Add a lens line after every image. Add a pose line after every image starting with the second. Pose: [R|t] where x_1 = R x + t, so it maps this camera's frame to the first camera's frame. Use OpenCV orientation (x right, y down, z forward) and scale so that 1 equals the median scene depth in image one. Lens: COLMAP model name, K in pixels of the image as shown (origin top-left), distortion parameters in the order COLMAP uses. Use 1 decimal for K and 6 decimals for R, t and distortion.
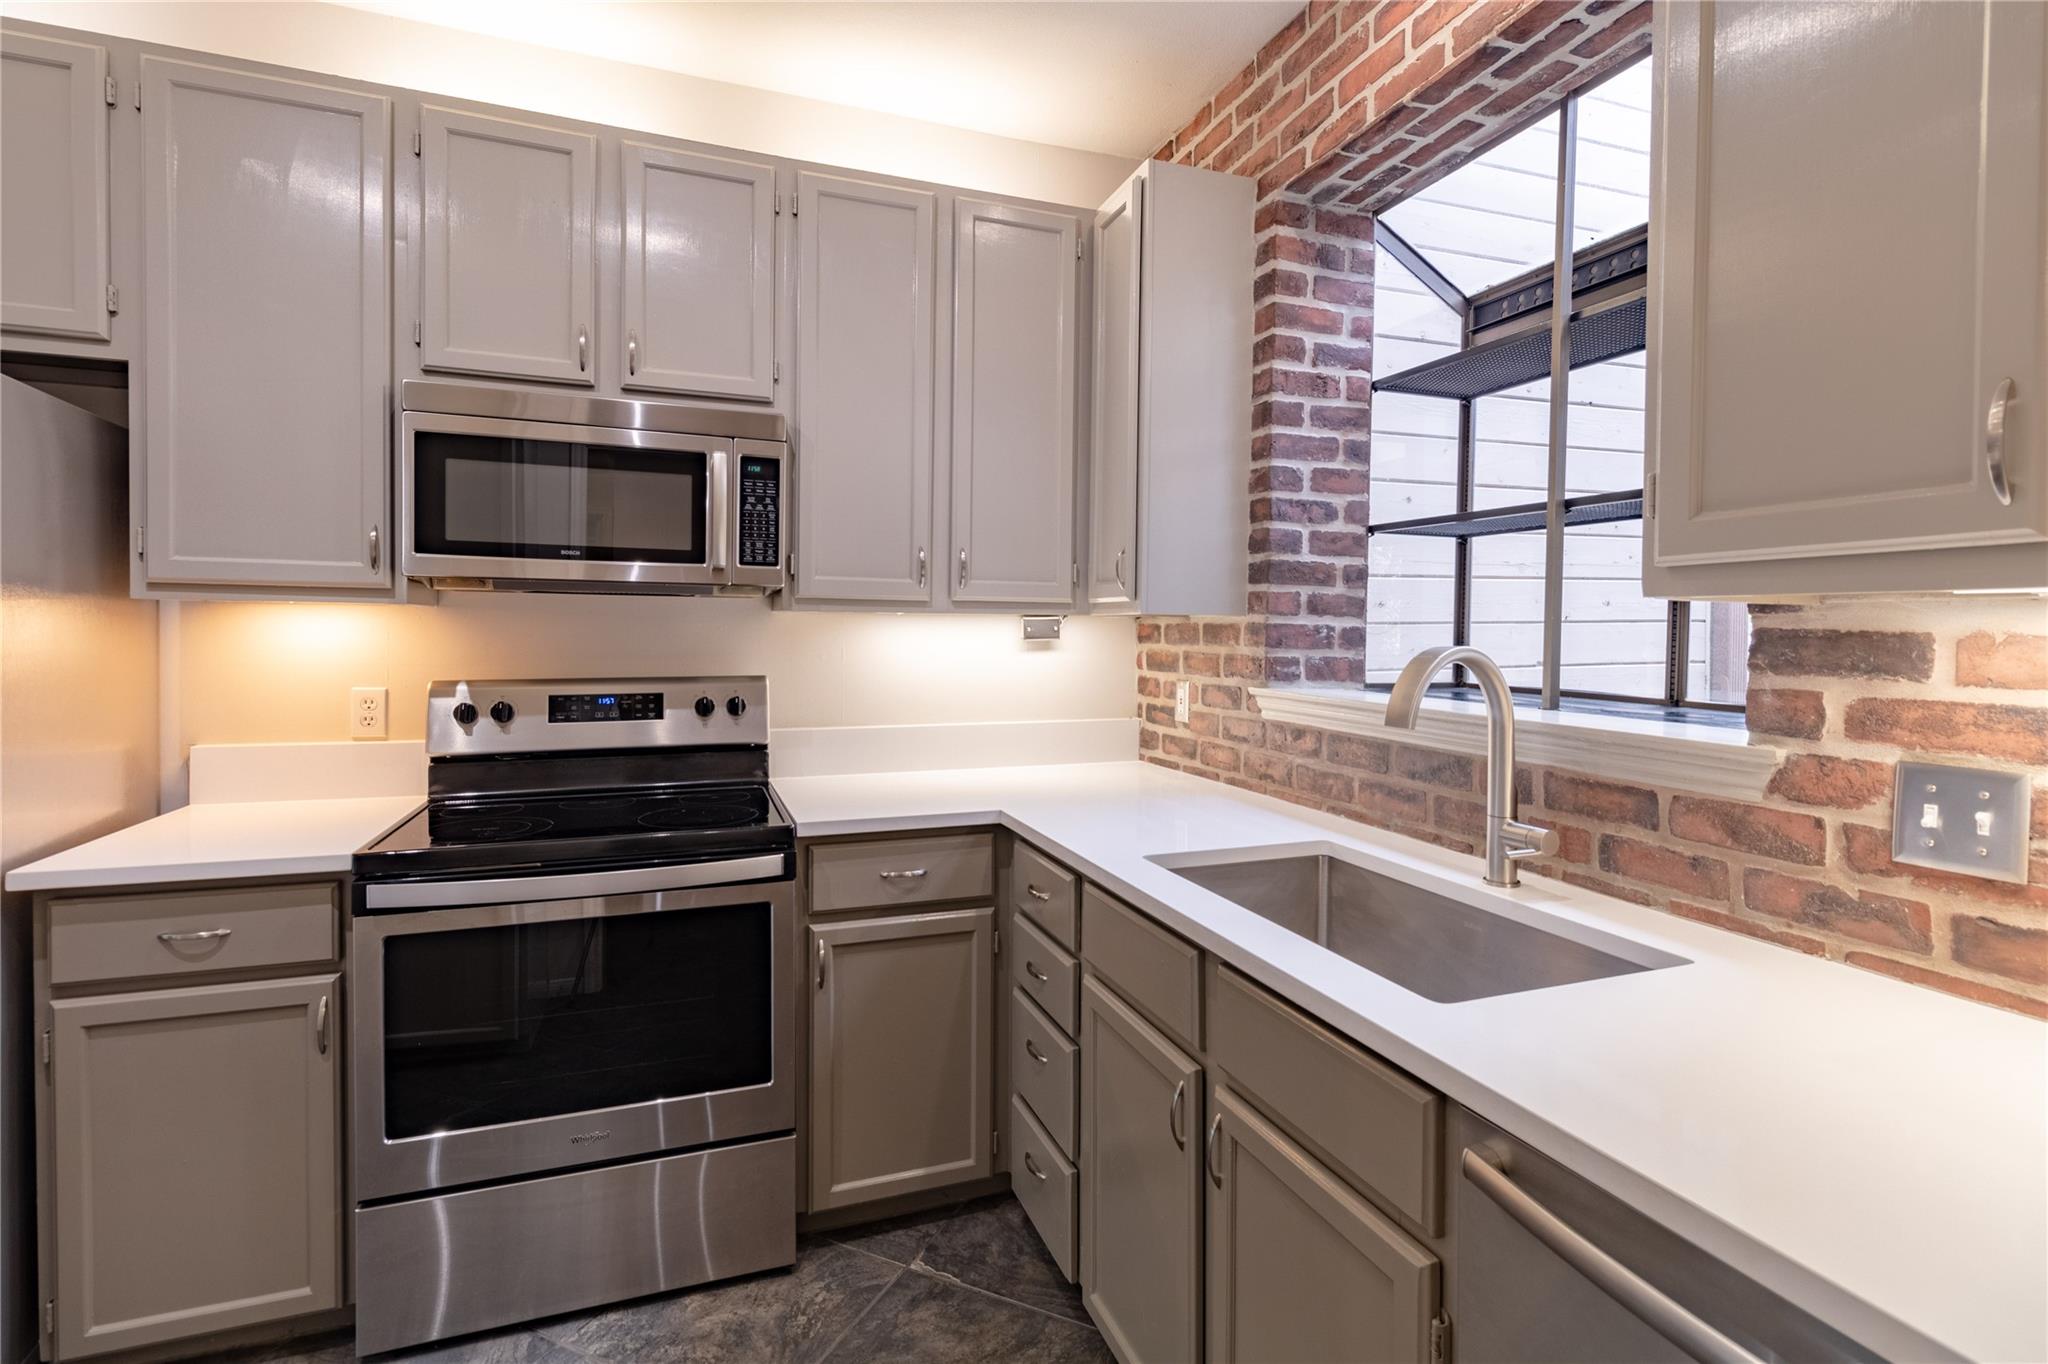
lens RADIAL K [[975.4, 0, 1030.4], [0, 975.4, 649.5], [0, 0, 1]] dist [0.000538, 0.000321]
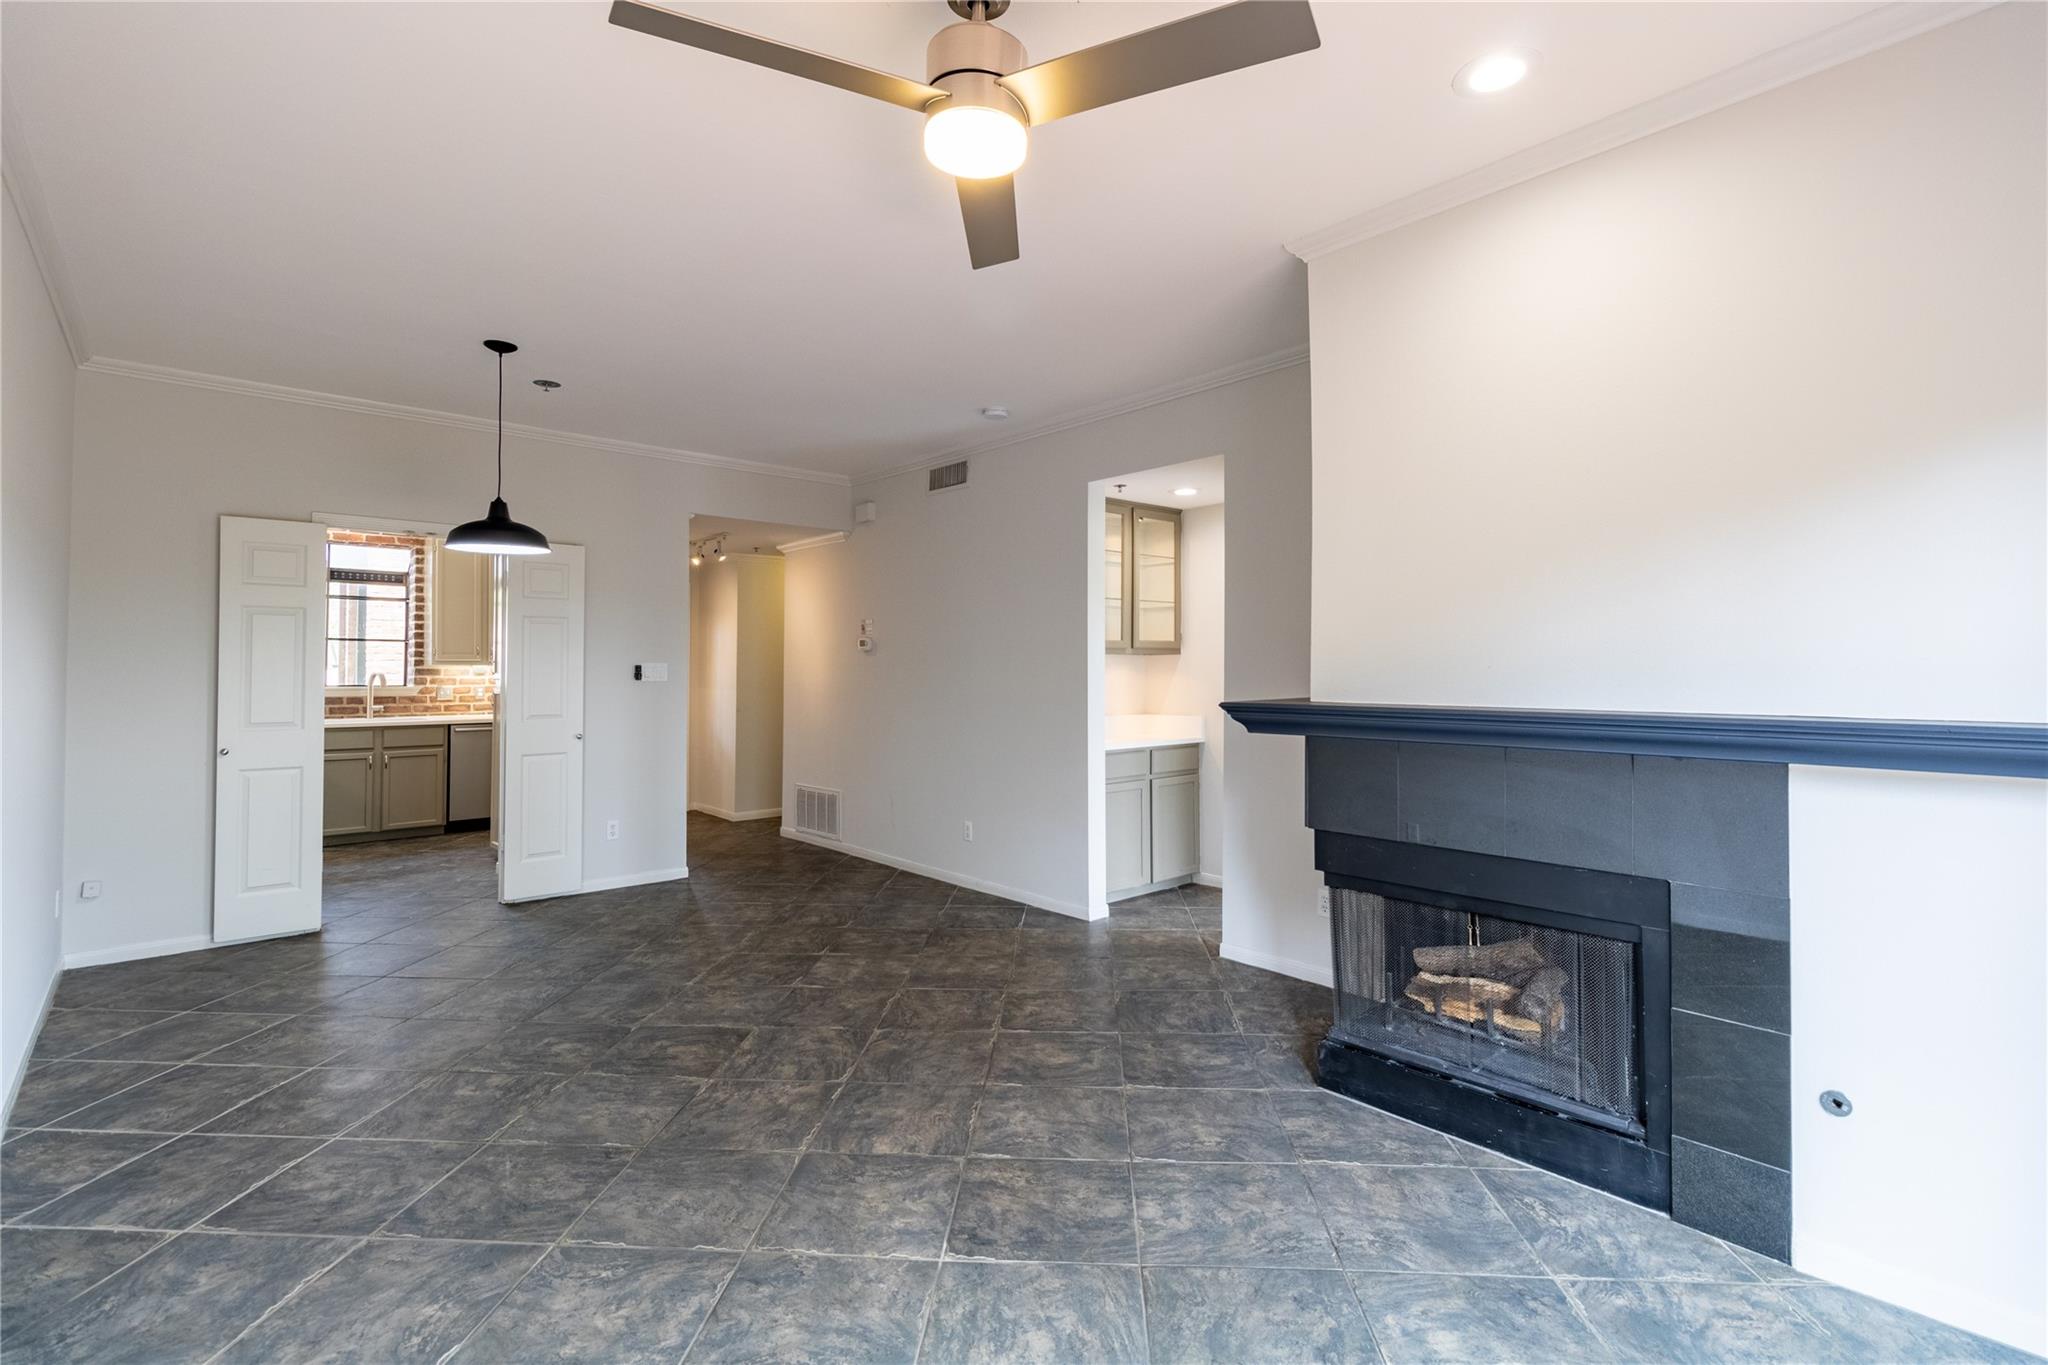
lens RADIAL K [[951.9, 0, 1037.7], [0, 951.9, 651.8], [0, 0, 1]] dist [0.001173, 0.000435]
pose [[-0.371710, 0.004678, 0.928337, -4.008691], [0.013079, 0.999914, 0.000198, -0.048938], [-0.928257, 0.012215, -0.371739, -0.294410]]
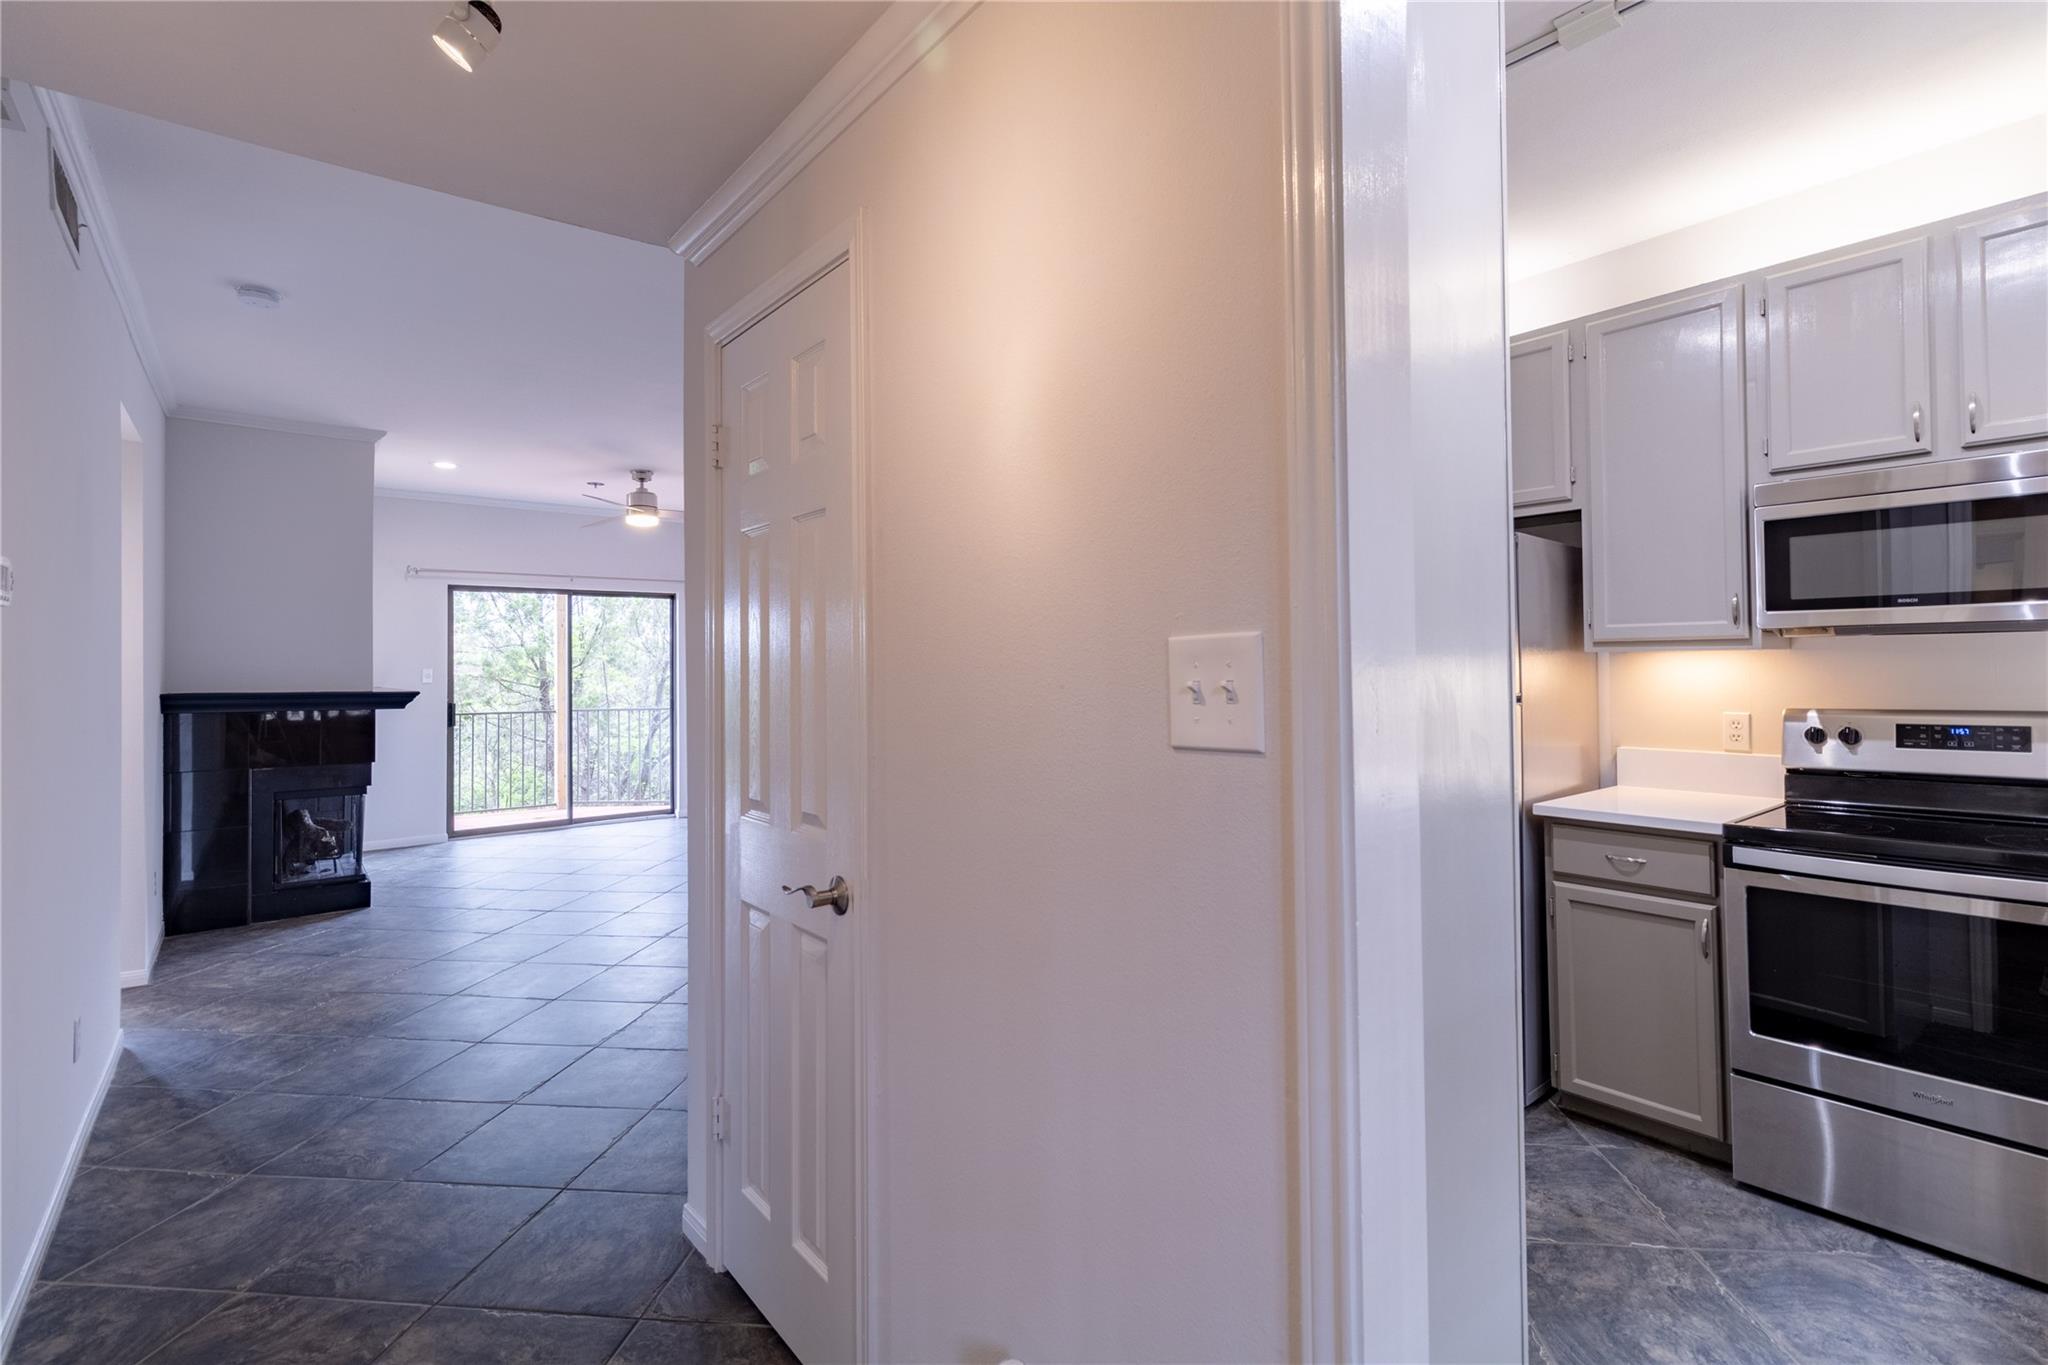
lens RADIAL K [[951.9, 0, 1037.7], [0, 951.9, 651.8], [0, 0, 1]] dist [0.001173, 0.000435]
pose [[0.324484, -0.031493, -0.945367, 0.265111], [-0.003779, 0.999394, -0.034590, 0.005330], [0.945884, 0.014797, 0.324168, -0.351275]]
